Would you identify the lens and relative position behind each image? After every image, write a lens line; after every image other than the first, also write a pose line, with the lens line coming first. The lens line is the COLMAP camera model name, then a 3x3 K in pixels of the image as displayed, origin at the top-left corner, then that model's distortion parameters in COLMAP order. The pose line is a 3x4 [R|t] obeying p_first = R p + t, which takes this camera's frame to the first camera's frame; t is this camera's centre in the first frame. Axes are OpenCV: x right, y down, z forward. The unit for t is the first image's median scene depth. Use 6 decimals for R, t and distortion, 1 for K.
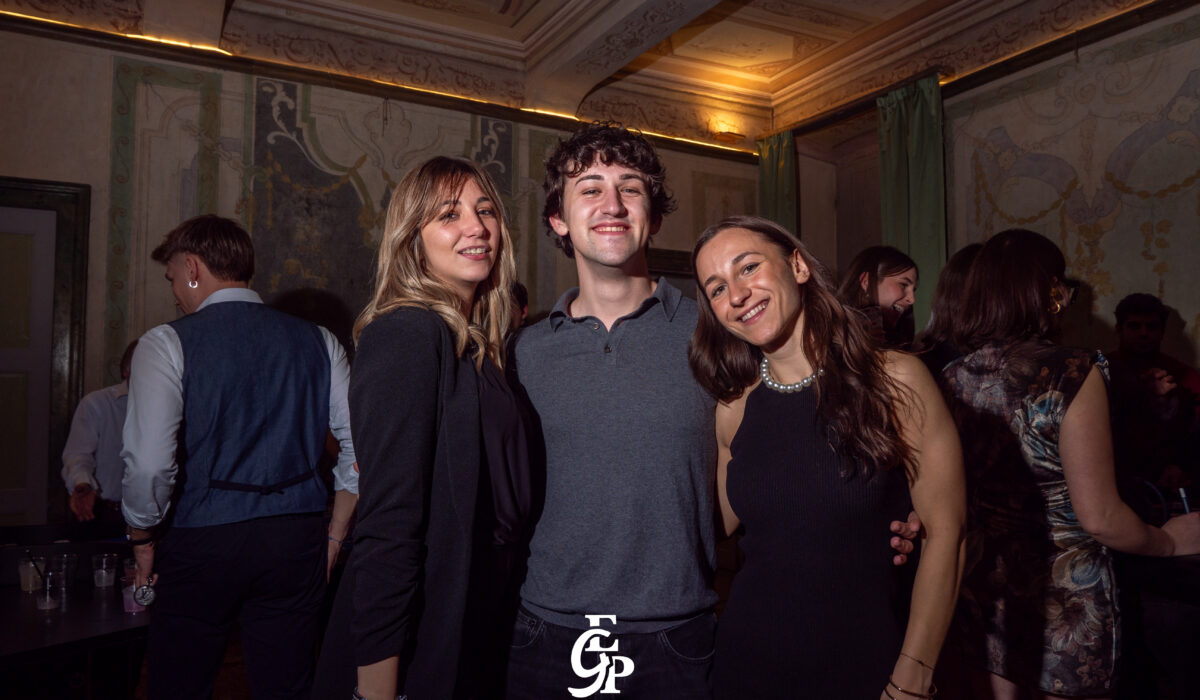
lens RADIAL K [[889.3, 0, 605.3], [0, 889.3, 343.8], [0, 0, 1]] dist [-0.029546, 0.011809]
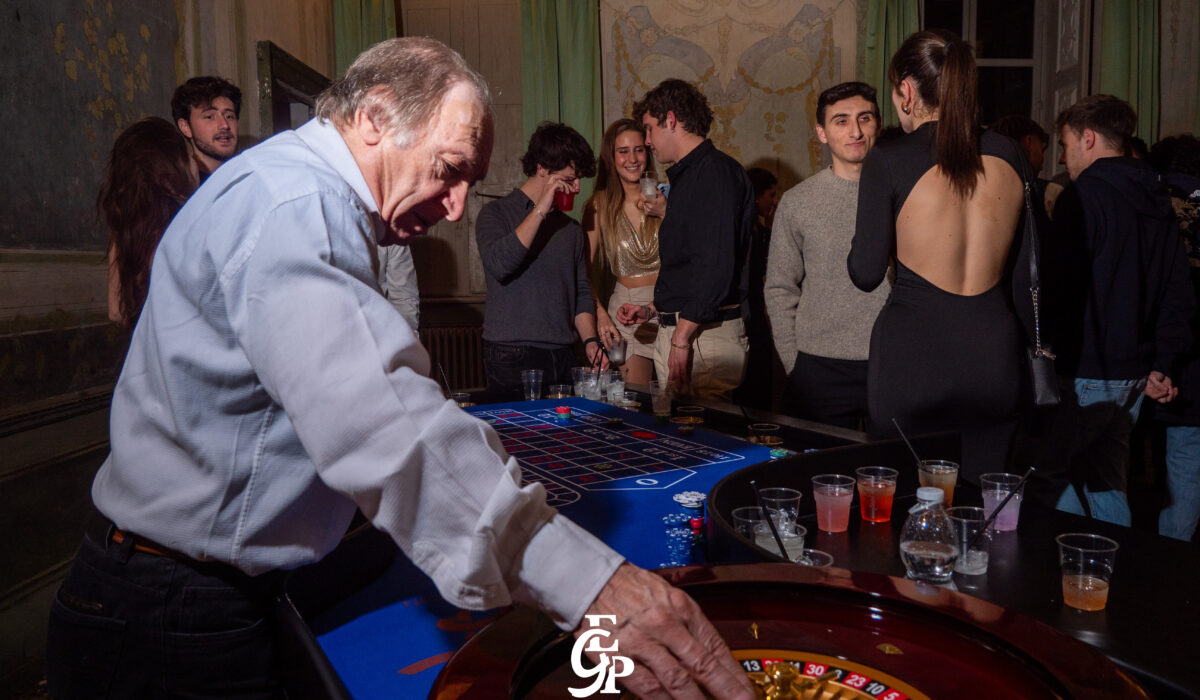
lens RADIAL K [[889.3, 0, 605.3], [0, 889.3, 343.8], [0, 0, 1]] dist [-0.029546, 0.011809]
pose [[0.509567, -0.074367, 0.857211, -0.648214], [-0.039712, 0.993164, 0.109768, 0.068317], [-0.859514, -0.089976, 0.503130, 0.483774]]
